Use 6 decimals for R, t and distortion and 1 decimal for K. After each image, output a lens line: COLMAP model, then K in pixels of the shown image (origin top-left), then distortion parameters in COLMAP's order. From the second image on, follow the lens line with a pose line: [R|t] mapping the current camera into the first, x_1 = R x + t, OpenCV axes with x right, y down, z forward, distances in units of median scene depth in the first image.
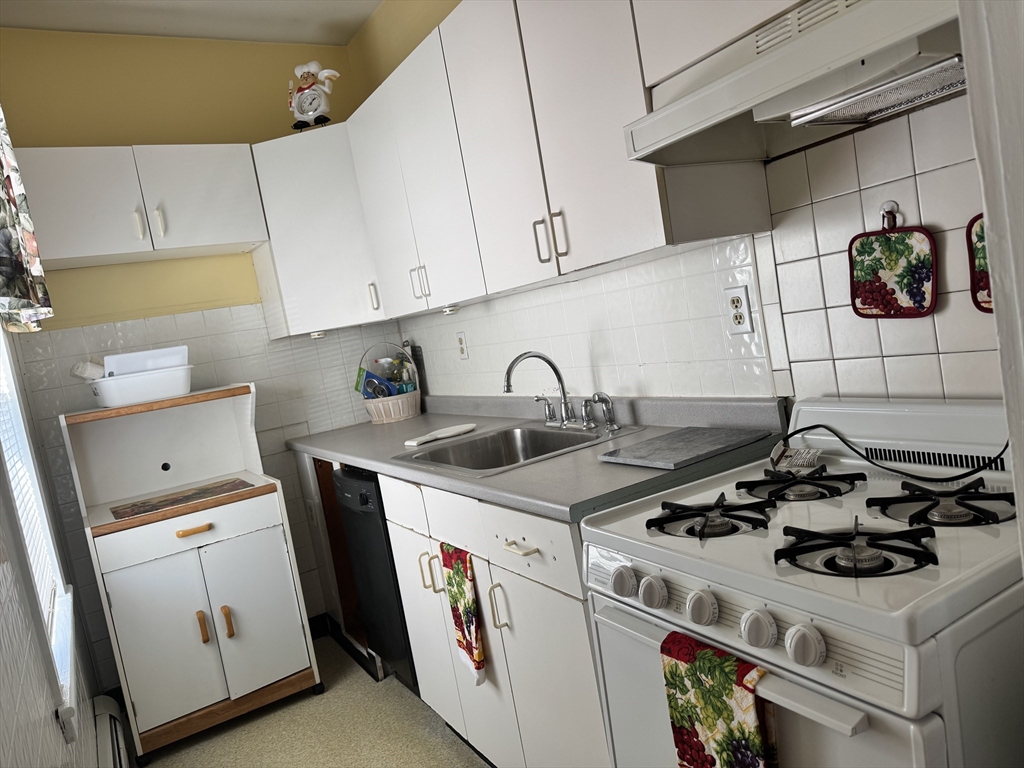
lens RADIAL K [[732.0, 0, 556.9], [0, 732.0, 386.7], [0, 0, 1]] dist [0.070066, -0.128352]
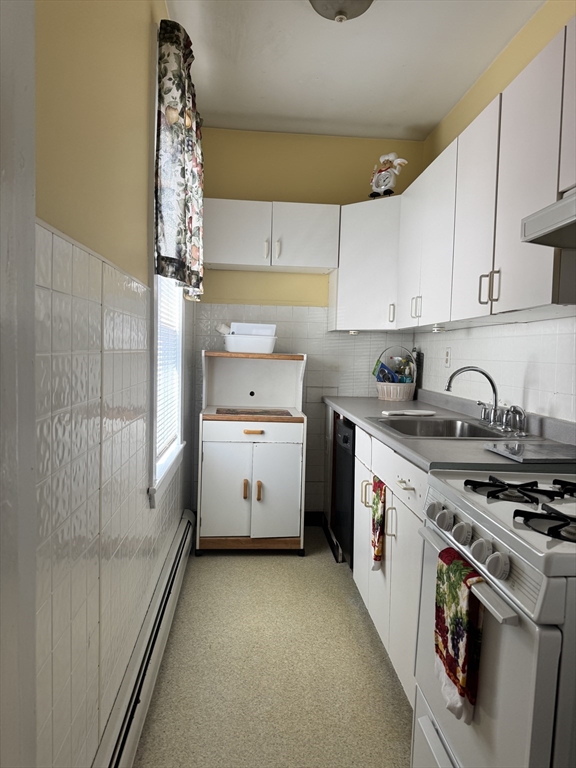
lens RADIAL K [[549.0, 0, 286.0], [0, 549.0, 383.8], [0, 0, 1]] dist [0.070066, -0.128352]
pose [[0.858900, 0.214697, -0.464968, 0.131899], [-0.215545, 0.975104, 0.052089, 0.005219], [0.464576, 0.055482, 0.883794, -0.081034]]
